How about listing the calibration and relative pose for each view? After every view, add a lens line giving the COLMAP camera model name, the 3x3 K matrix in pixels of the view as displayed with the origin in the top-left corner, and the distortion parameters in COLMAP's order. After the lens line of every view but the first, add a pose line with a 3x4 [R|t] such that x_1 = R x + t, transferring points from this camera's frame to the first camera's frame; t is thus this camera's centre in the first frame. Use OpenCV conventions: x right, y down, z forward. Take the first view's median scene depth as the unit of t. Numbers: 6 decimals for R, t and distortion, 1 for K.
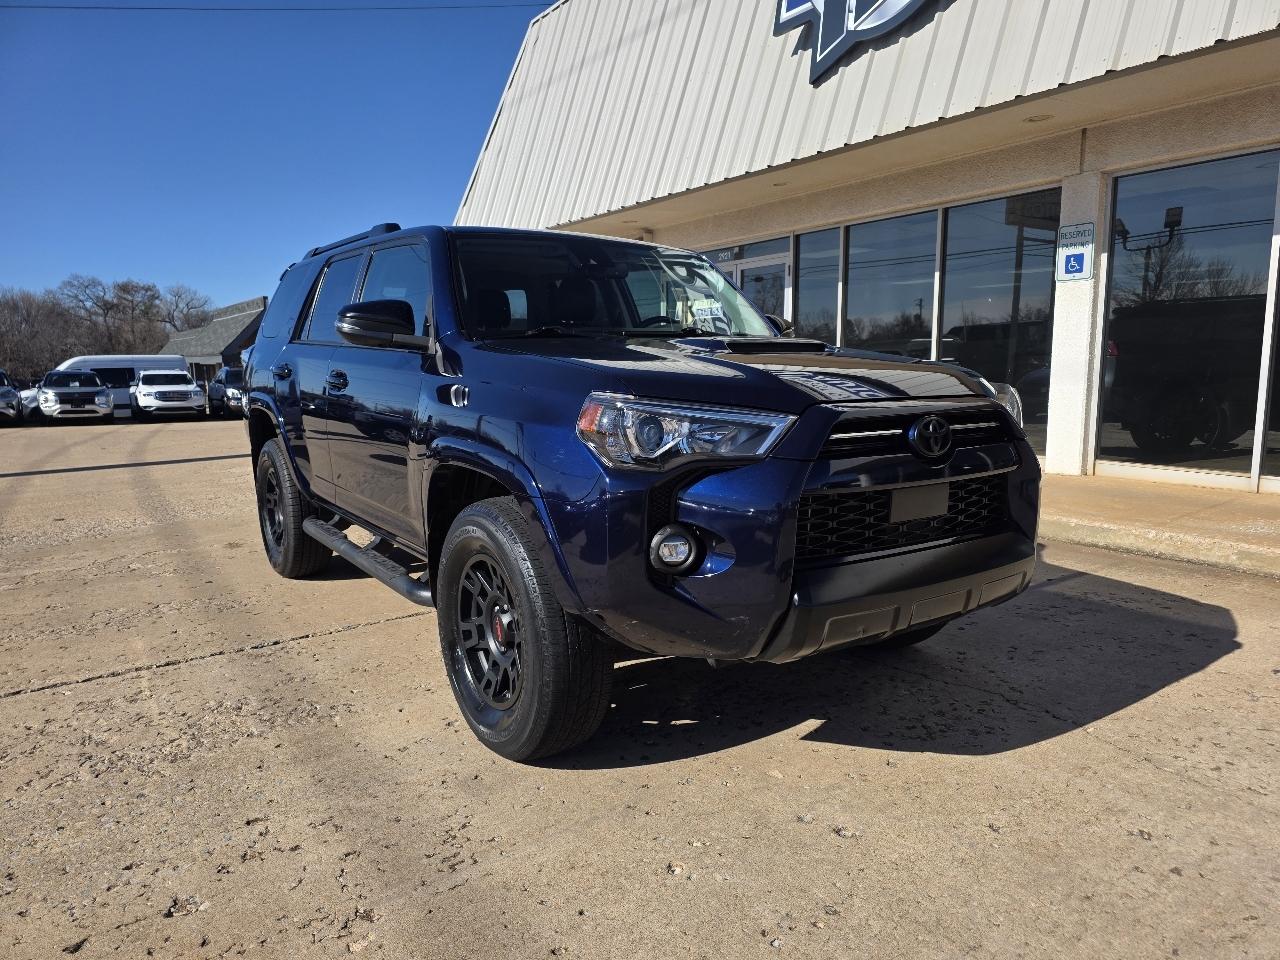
lens RADIAL K [[865.9, 0, 648.0], [0, 865.9, 488.8], [0, 0, 1]] dist [0.039477, -0.030780]
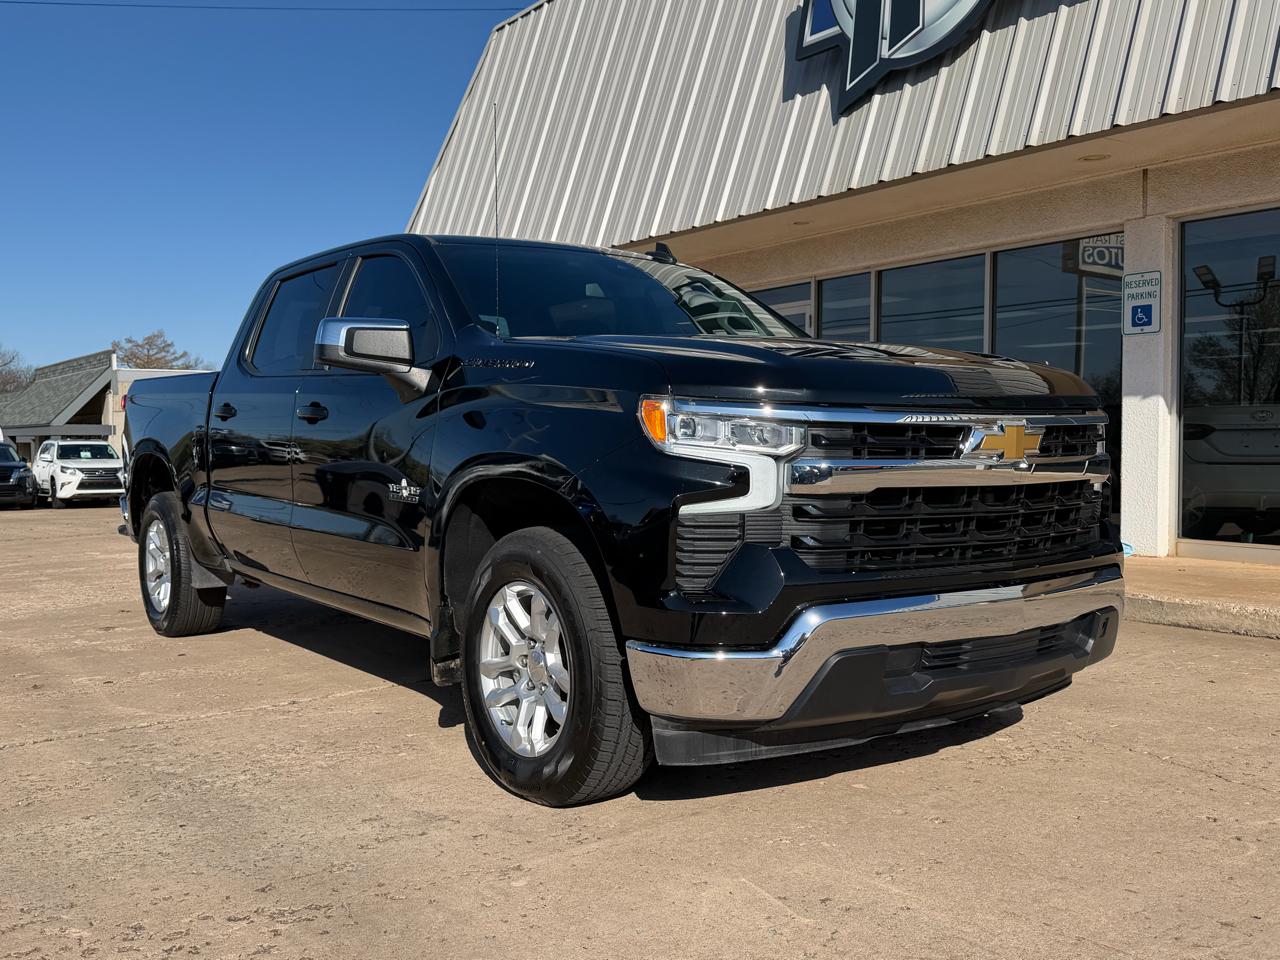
lens RADIAL K [[1161.3, 0, 636.3], [0, 1161.3, 485.8], [0, 0, 1]] dist [0.108464, -0.219424]
pose [[0.999415, 0.007822, 0.033298, -0.065982], [-0.004137, 0.993994, -0.109353, 0.049335], [-0.033954, 0.109151, 0.993445, -0.157648]]
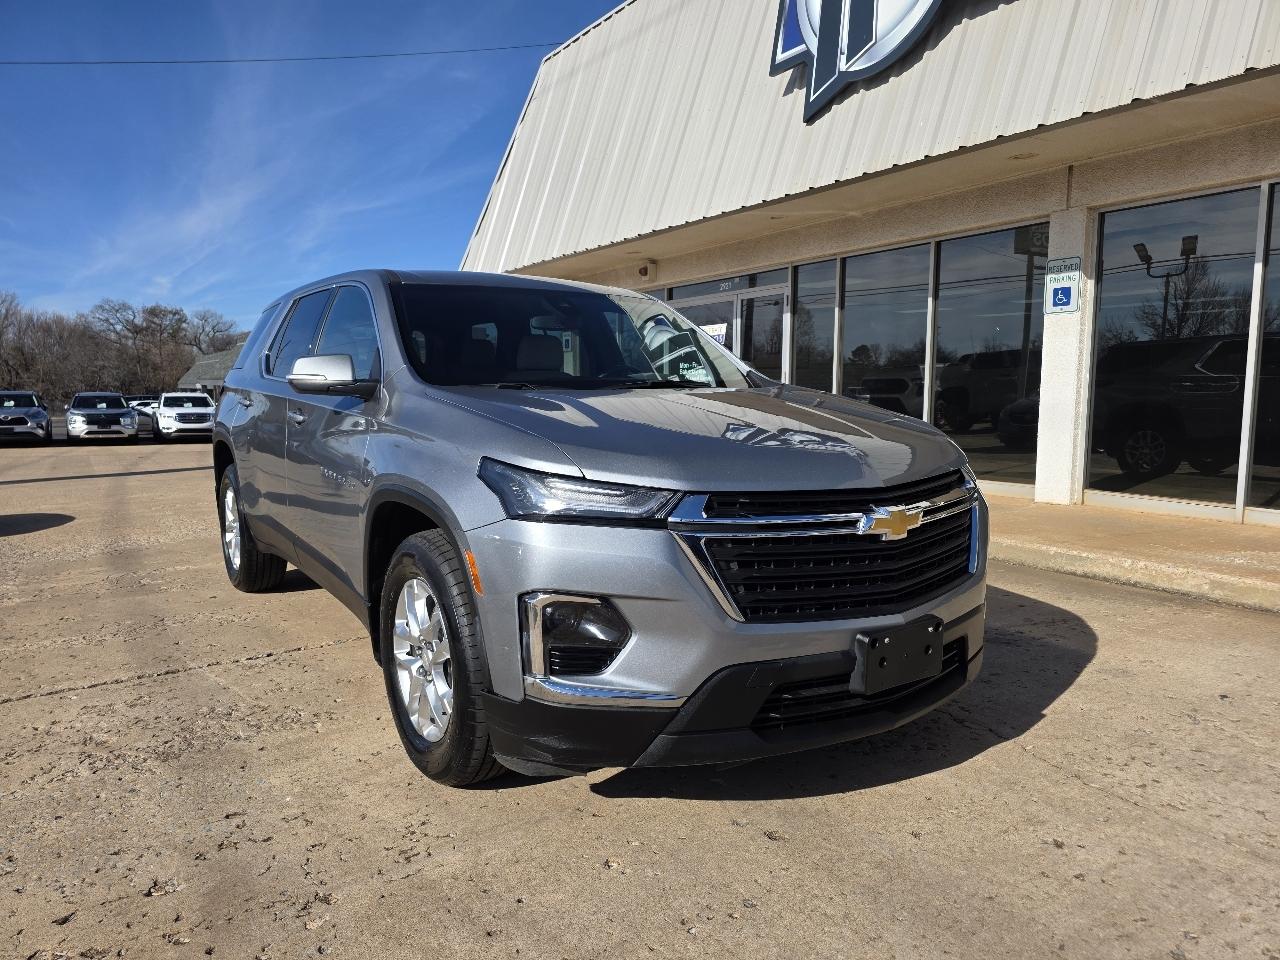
lens RADIAL K [[866.8, 0, 637.2], [0, 866.8, 490.3], [0, 0, 1]] dist [0.035822, -0.027516]
pose [[0.999492, 0.009960, -0.030275, 0.028754], [-0.010751, 0.999602, -0.026071, -0.000032], [0.030003, 0.026383, 0.999202, -0.029008]]
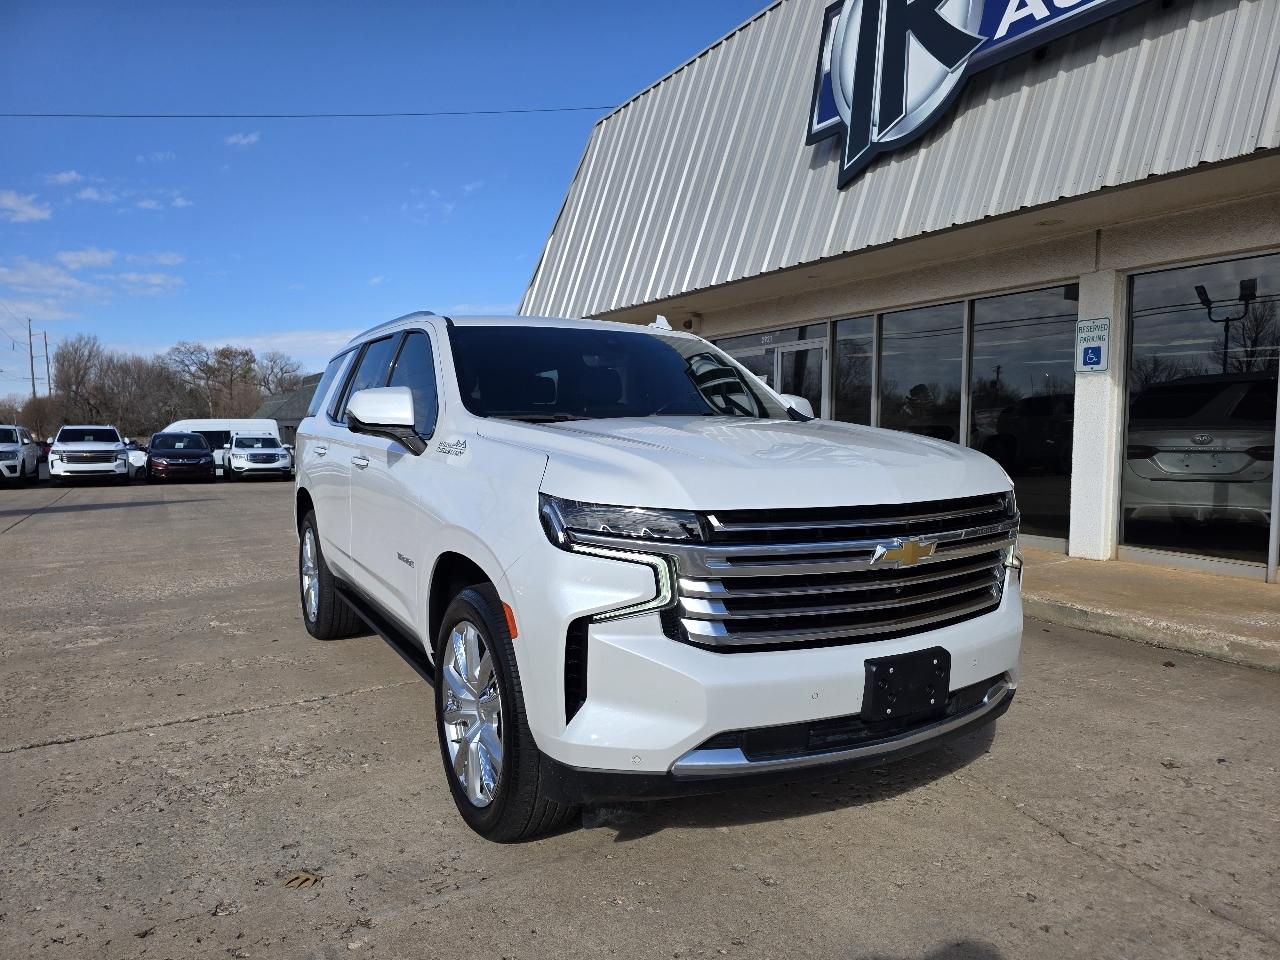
lens RADIAL K [[864.9, 0, 639.4], [0, 864.9, 492.7], [0, 0, 1]] dist [0.039474, -0.031409]
pose [[0.995970, 0.016543, -0.088143, 0.049996], [-0.022412, 0.997567, -0.066015, -0.016090], [0.086837, 0.067724, 0.993918, -0.074528]]
